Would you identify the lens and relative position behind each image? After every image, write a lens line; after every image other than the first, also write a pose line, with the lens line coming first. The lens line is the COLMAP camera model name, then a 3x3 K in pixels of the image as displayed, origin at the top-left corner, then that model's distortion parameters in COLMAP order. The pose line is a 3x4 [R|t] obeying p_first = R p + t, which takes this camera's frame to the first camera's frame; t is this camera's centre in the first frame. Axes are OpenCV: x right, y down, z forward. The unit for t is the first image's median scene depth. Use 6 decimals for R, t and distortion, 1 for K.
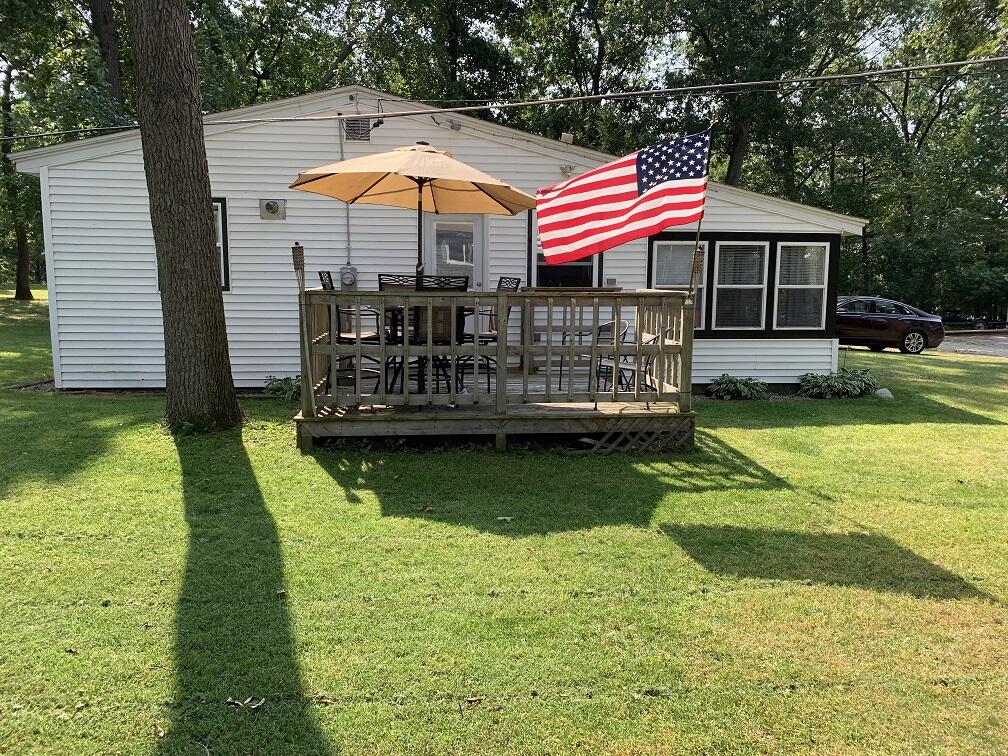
lens RADIAL K [[783.6, 0, 500.1], [0, 783.6, 375.3], [0, 0, 1]] dist [0.023465, 0.005339]
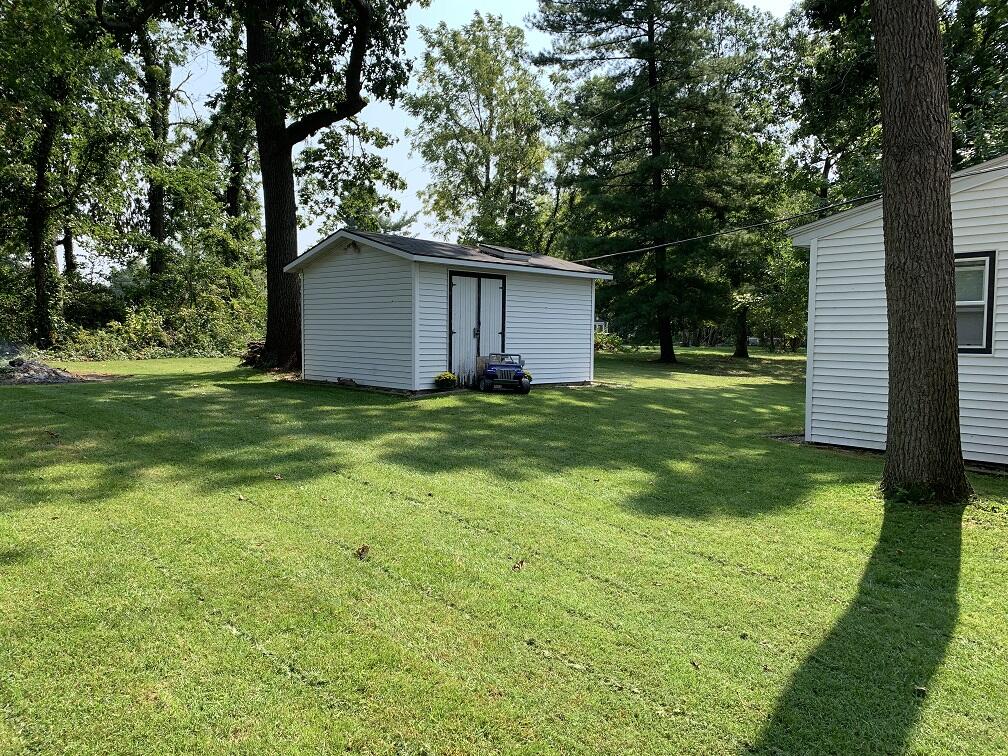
lens RADIAL K [[783.6, 0, 500.1], [0, 783.6, 375.3], [0, 0, 1]] dist [0.023465, 0.005339]
pose [[0.590077, 0.040339, -0.806339, 0.114181], [-0.107014, 0.993846, -0.028593, 0.004686], [0.800223, 0.103162, 0.590762, 0.060000]]
